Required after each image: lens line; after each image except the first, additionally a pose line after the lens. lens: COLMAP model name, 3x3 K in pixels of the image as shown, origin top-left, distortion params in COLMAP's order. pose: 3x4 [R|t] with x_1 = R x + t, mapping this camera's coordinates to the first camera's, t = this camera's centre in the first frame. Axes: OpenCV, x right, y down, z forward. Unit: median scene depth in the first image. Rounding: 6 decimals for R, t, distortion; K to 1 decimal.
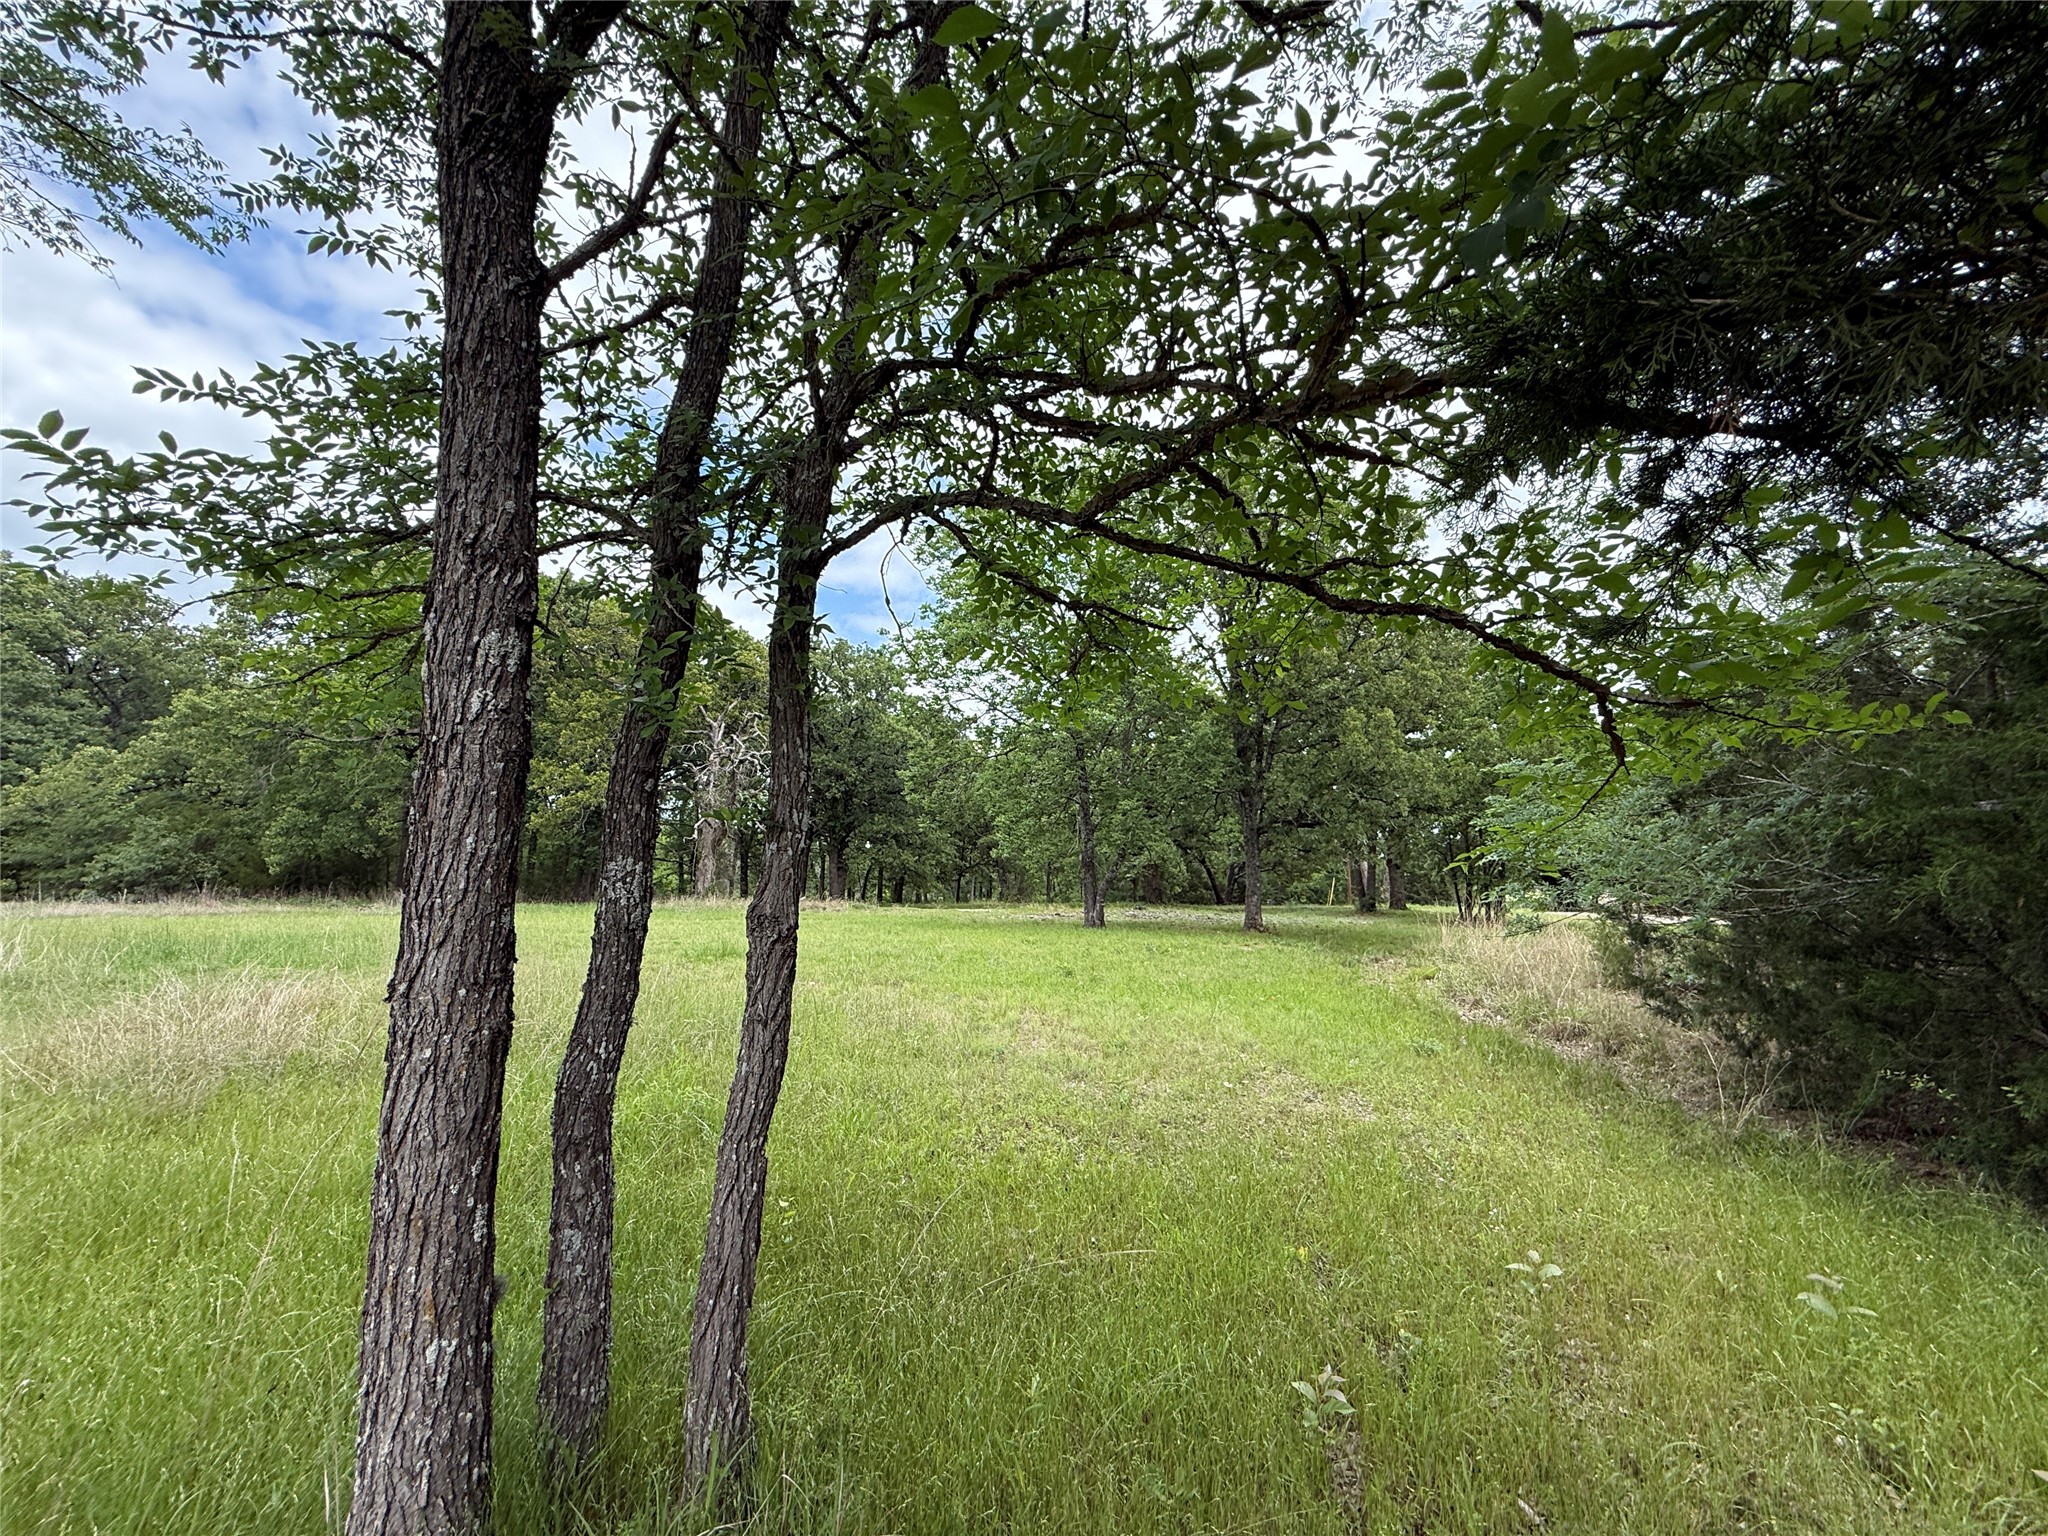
lens RADIAL K [[818.0, 0, 1024.0], [0, 818.0, 768.0], [0, 0, 1]] dist [0.000808, -0.002552]
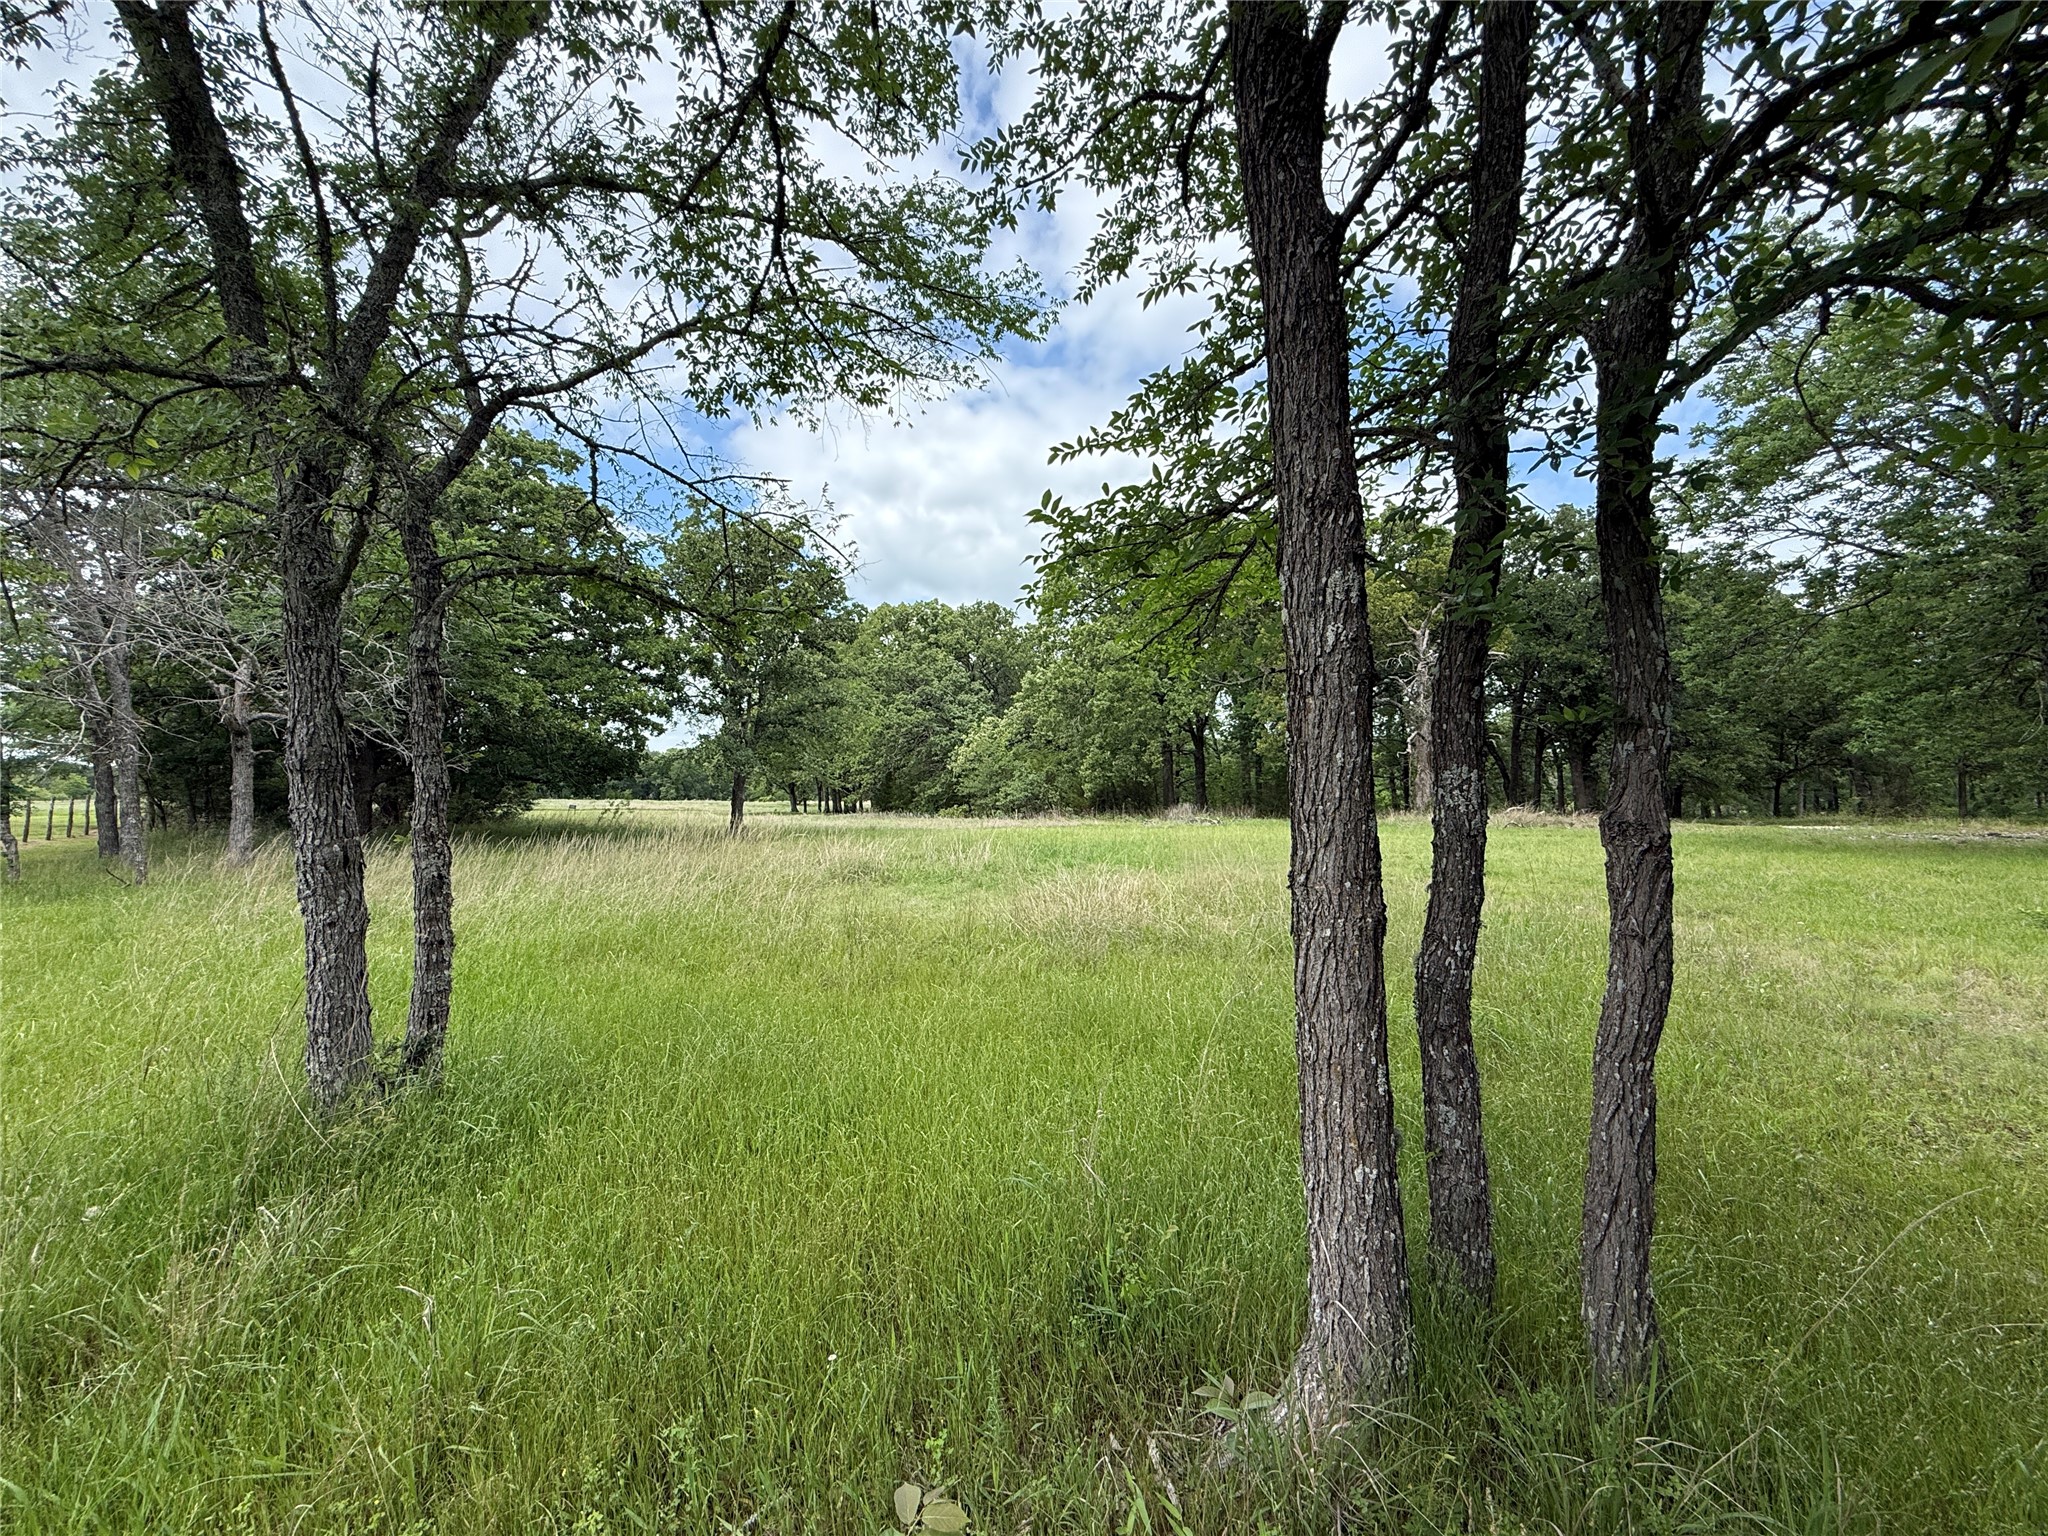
lens RADIAL K [[815.8, 0, 1023.3], [0, 815.8, 770.2], [0, 0, 1]] dist [0.001134, -0.000261]
pose [[0.674185, -0.045939, -0.737132, -0.109055], [0.122777, 0.991147, 0.050523, -0.003899], [0.728286, -0.124565, 0.673857, -0.088925]]
